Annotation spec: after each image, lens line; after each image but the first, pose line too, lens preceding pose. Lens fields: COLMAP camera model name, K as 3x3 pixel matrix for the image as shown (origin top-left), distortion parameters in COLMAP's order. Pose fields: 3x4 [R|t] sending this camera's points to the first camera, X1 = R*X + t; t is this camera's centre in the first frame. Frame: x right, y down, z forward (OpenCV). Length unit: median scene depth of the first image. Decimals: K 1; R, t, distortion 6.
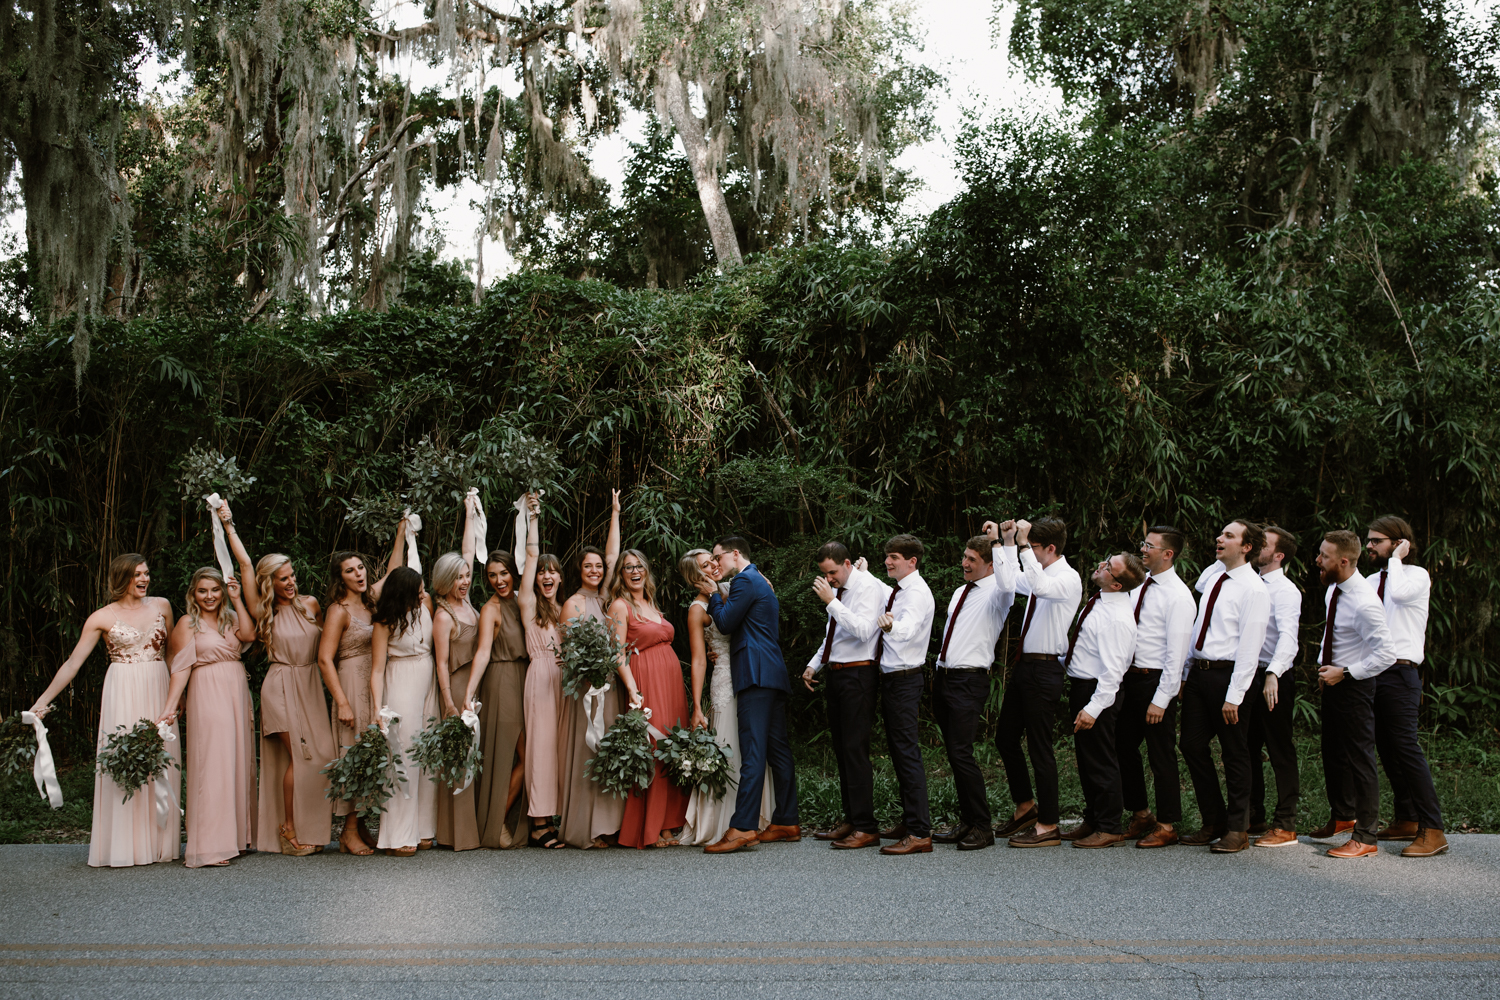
lens RADIAL K [[1515.4, 0, 809.0], [0, 1515.4, 545.4], [0, 0, 1]] dist [-0.010983, -0.000355]
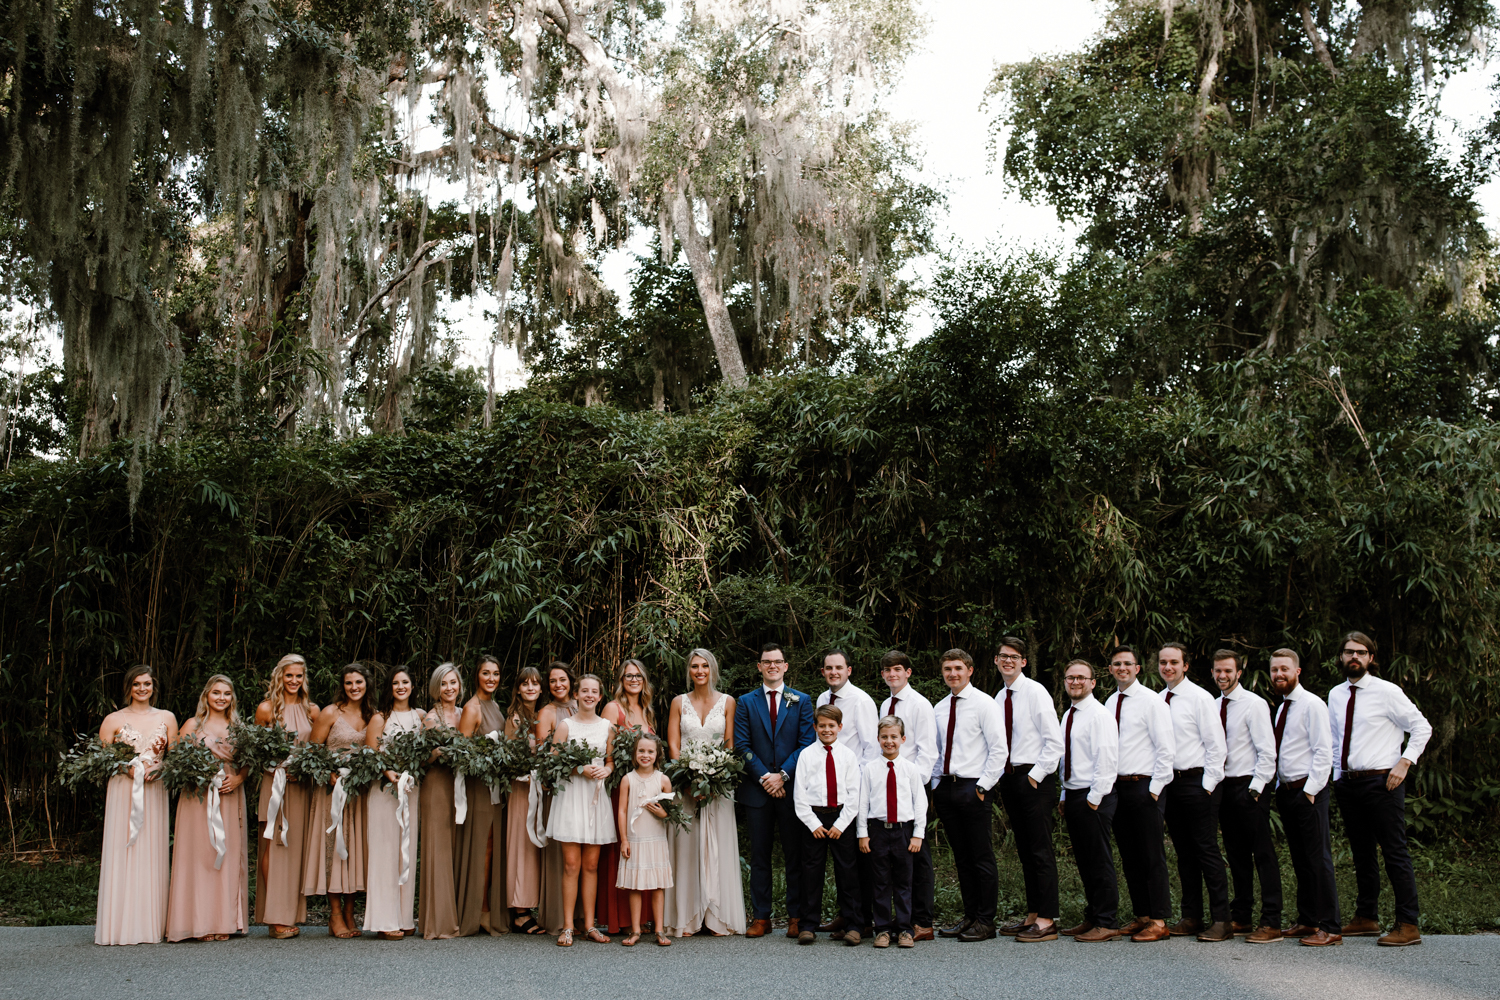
lens RADIAL K [[1703.2, 0, 724.7], [0, 1703.2, 523.2], [0, 0, 1]] dist [-0.010658, 0.005357]
pose [[0.997289, -0.001800, -0.073559, 0.033799], [-0.003245, 0.997652, -0.068408, -0.011489], [0.073509, 0.068461, 0.994942, -0.177392]]
